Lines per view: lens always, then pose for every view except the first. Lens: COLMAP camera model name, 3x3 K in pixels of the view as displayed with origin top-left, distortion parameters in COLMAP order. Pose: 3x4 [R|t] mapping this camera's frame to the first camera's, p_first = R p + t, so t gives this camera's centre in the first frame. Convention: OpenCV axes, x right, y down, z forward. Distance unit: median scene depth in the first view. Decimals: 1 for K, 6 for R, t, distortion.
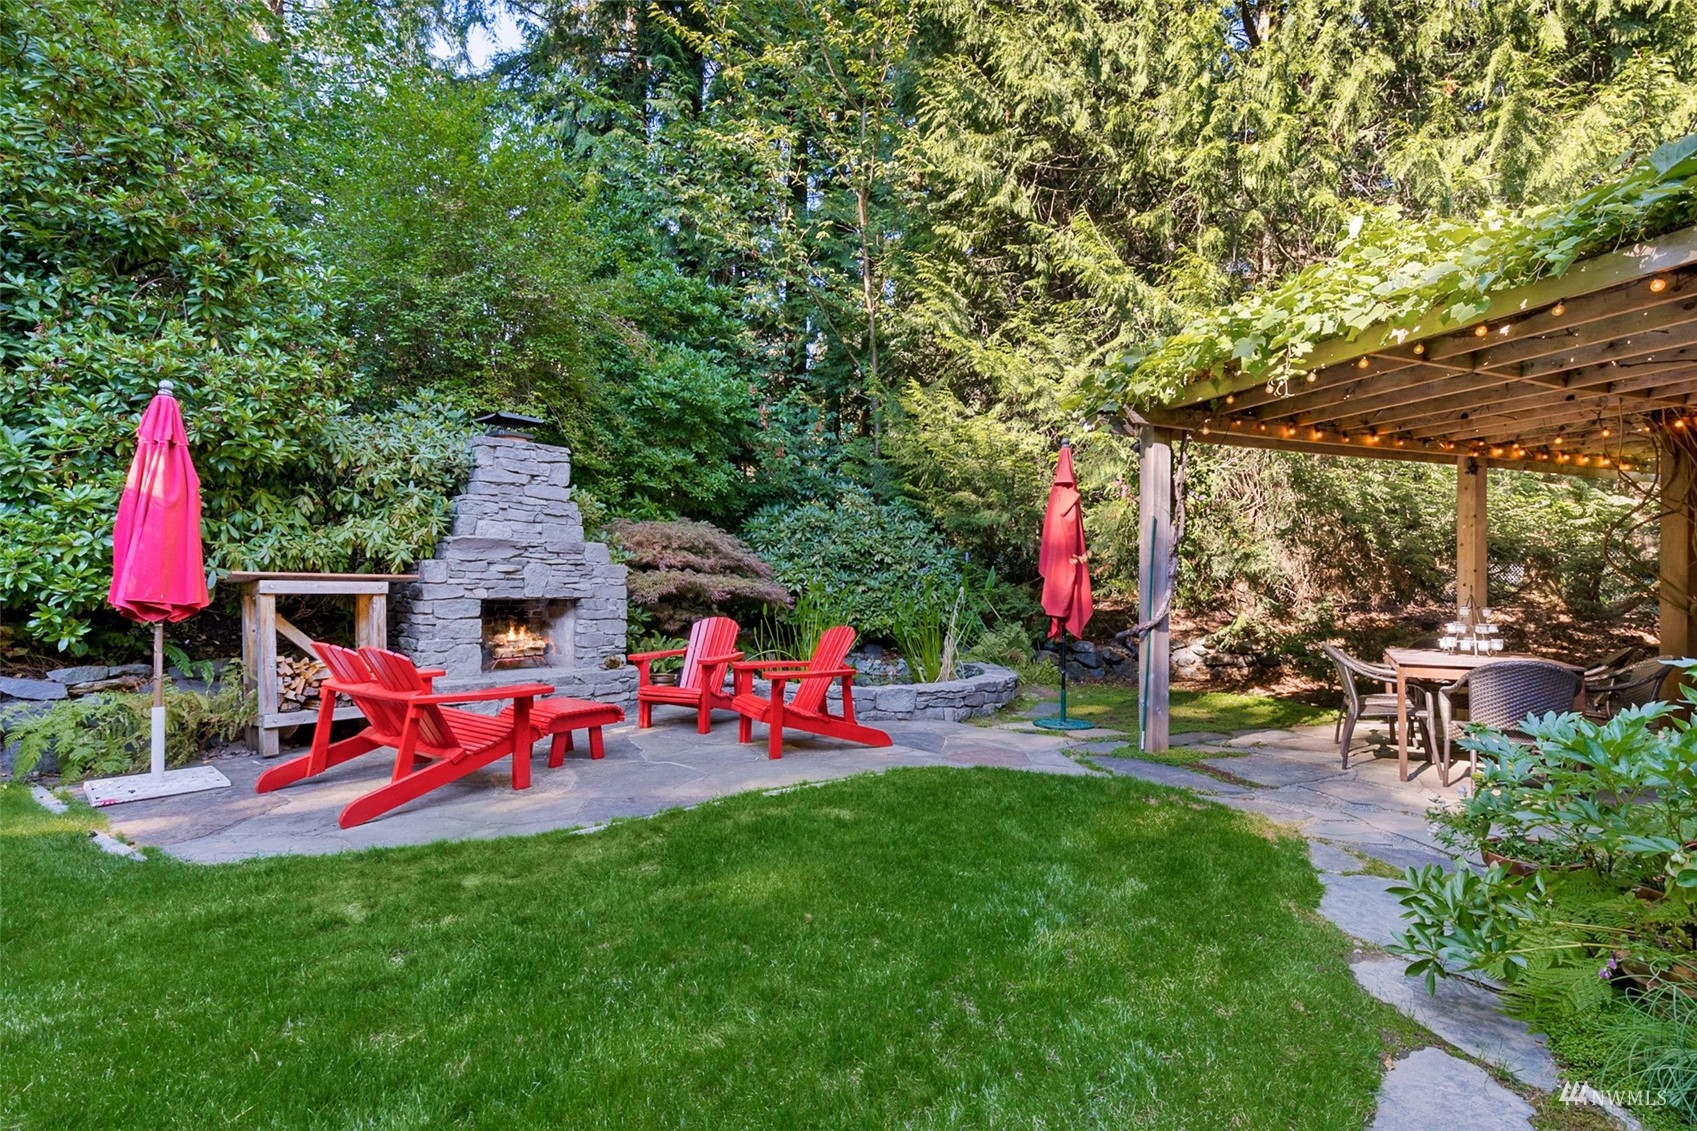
lens RADIAL K [[789.7, 0, 835.9], [0, 789.7, 598.6], [0, 0, 1]] dist [-0.000319, -0.000033]
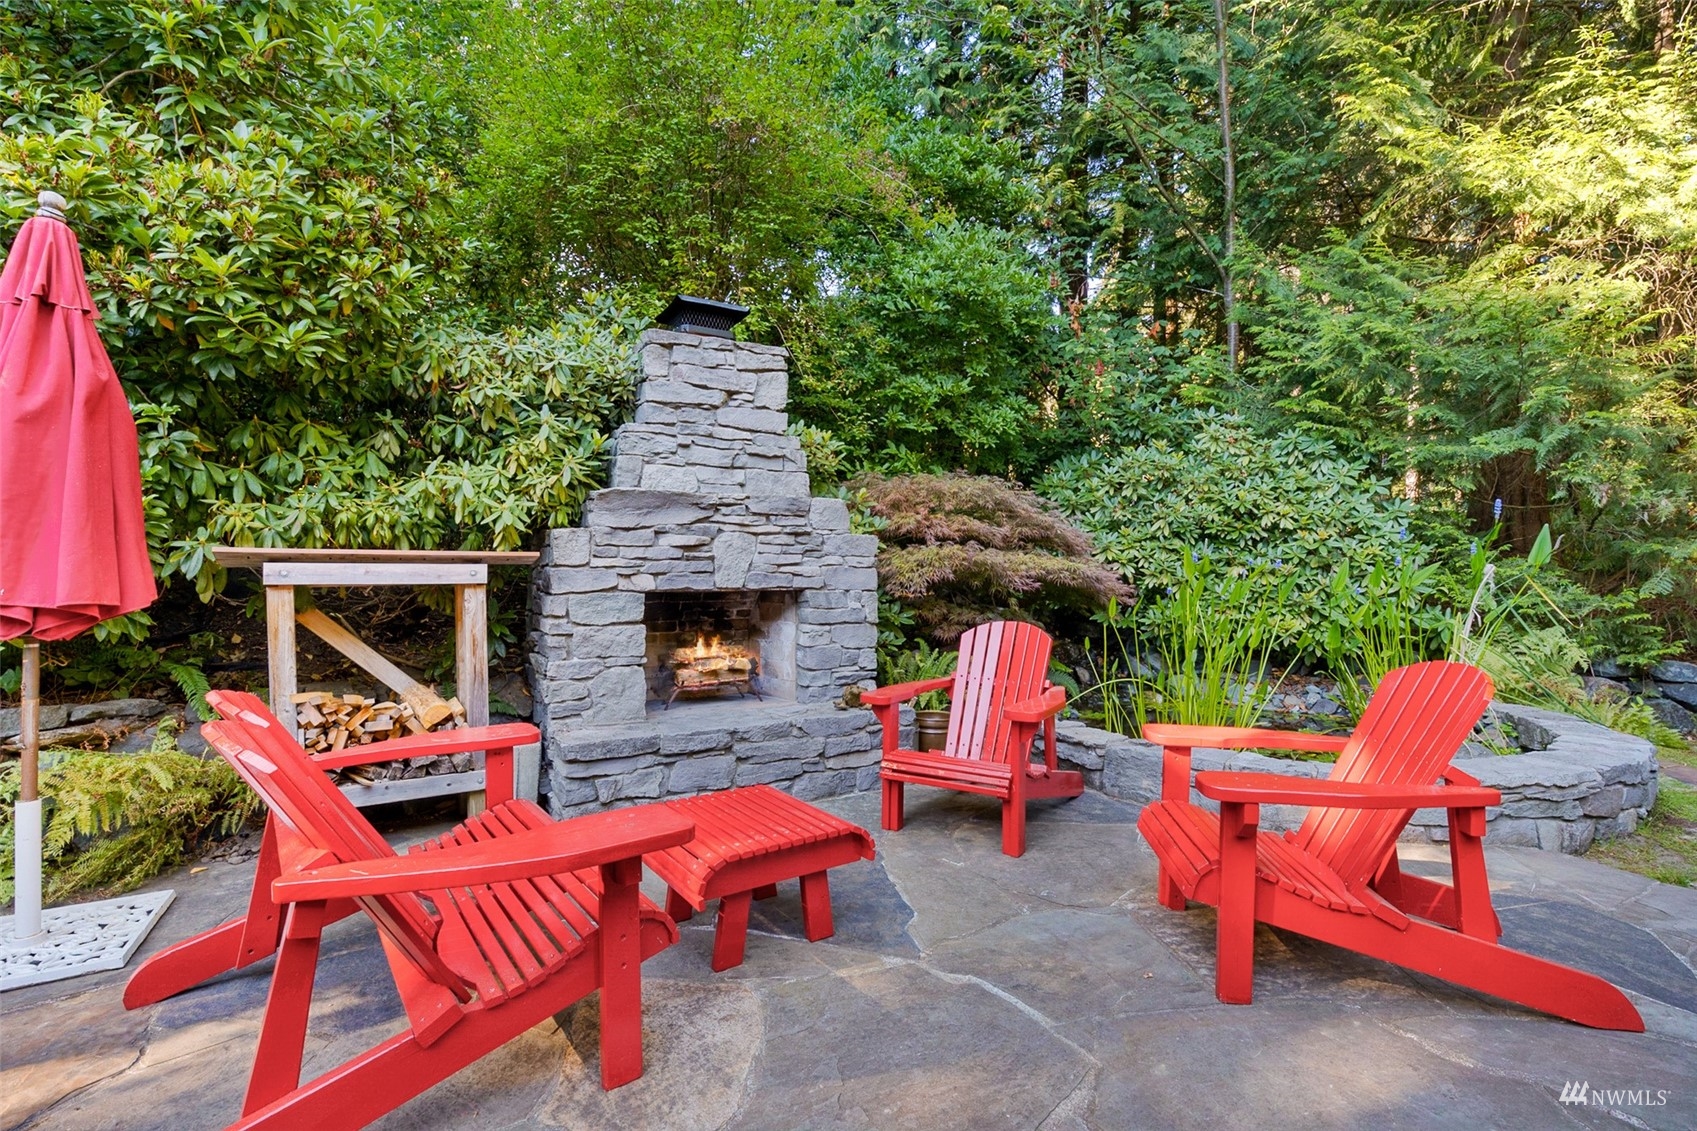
lens RADIAL K [[789.7, 0, 835.9], [0, 789.7, 598.6], [0, 0, 1]] dist [-0.000319, -0.000033]
pose [[0.952460, -0.001995, -0.304658, -0.111421], [0.006141, 0.999901, 0.012649, -0.000948], [0.304603, -0.013918, 0.952378, 0.416110]]
